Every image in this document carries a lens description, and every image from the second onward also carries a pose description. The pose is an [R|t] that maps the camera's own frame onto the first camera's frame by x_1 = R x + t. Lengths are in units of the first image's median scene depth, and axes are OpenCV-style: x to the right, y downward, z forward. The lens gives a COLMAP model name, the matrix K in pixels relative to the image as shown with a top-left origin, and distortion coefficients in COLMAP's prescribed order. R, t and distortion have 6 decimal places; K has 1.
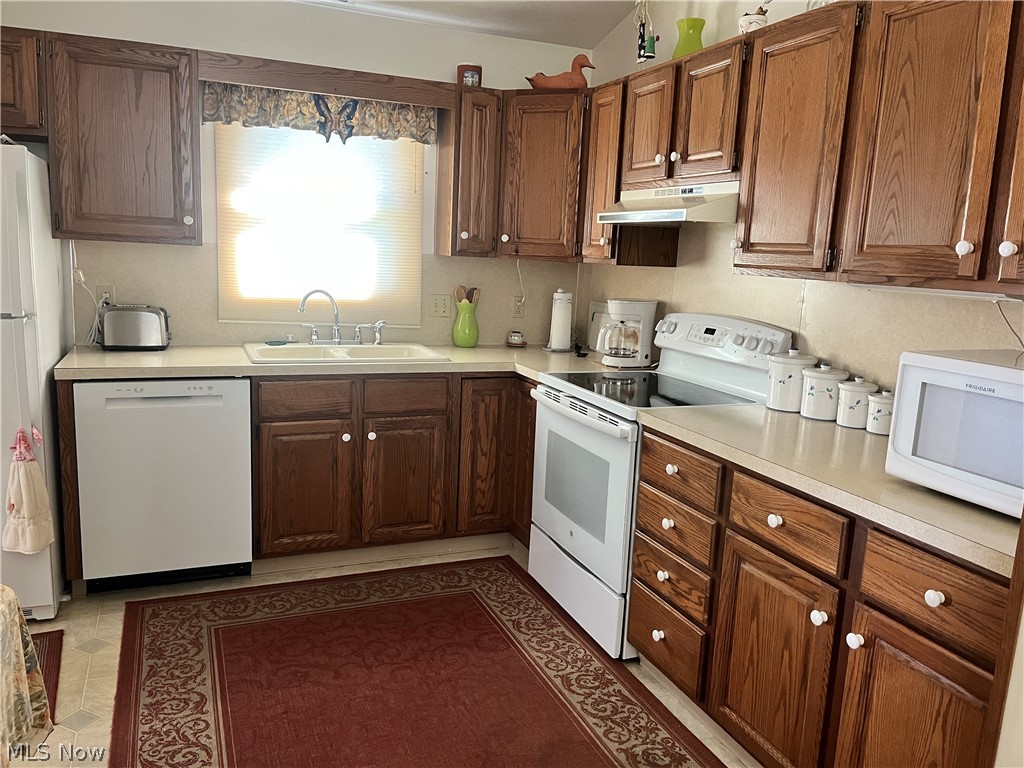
lens RADIAL K [[770.9, 0, 511.1], [0, 770.9, 381.1], [0, 0, 1]] dist [0.035515, -0.046925]
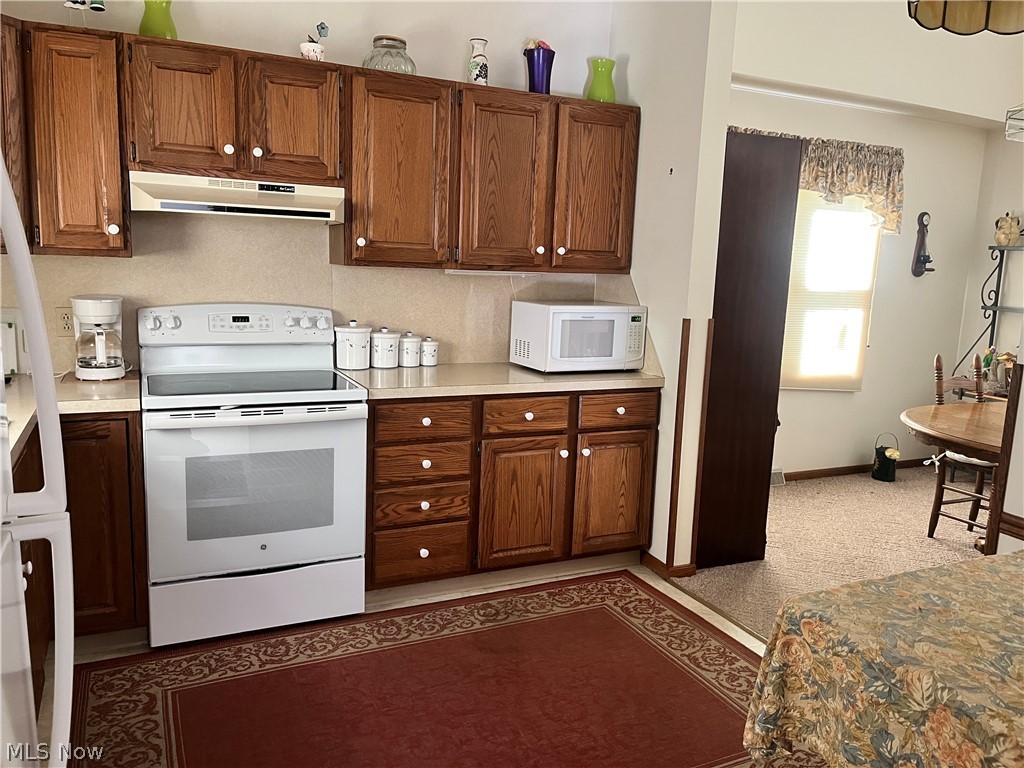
lens RADIAL K [[770.9, 0, 512.8], [0, 770.9, 388.2], [0, 0, 1]] dist [0.035515, -0.046925]
pose [[-0.048732, -0.211028, 0.976265, -0.833021], [0.129508, 0.967840, 0.215671, -0.158357], [-0.990380, 0.136944, -0.019835, 0.697501]]
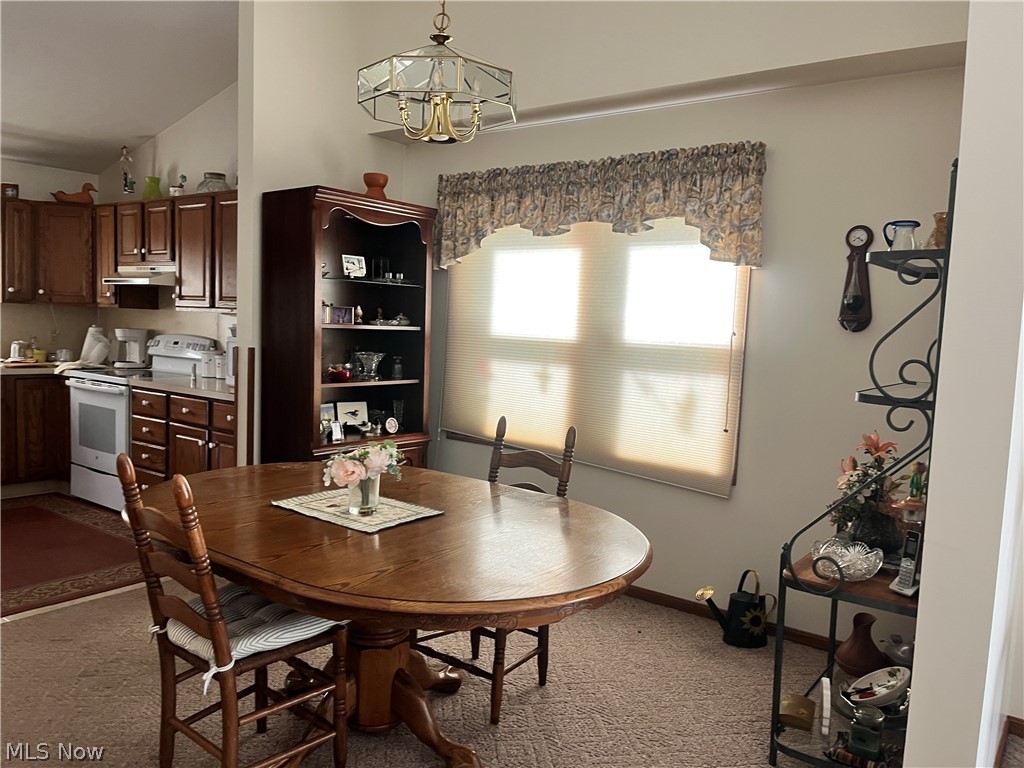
lens RADIAL K [[770.9, 0, 513.9], [0, 770.9, 384.3], [0, 0, 1]] dist [0.035515, -0.046925]
pose [[0.854126, -0.051985, 0.517461, -0.016927], [0.086612, 0.995315, -0.042971, 0.192758], [-0.512803, 0.081521, 0.854627, -1.039692]]
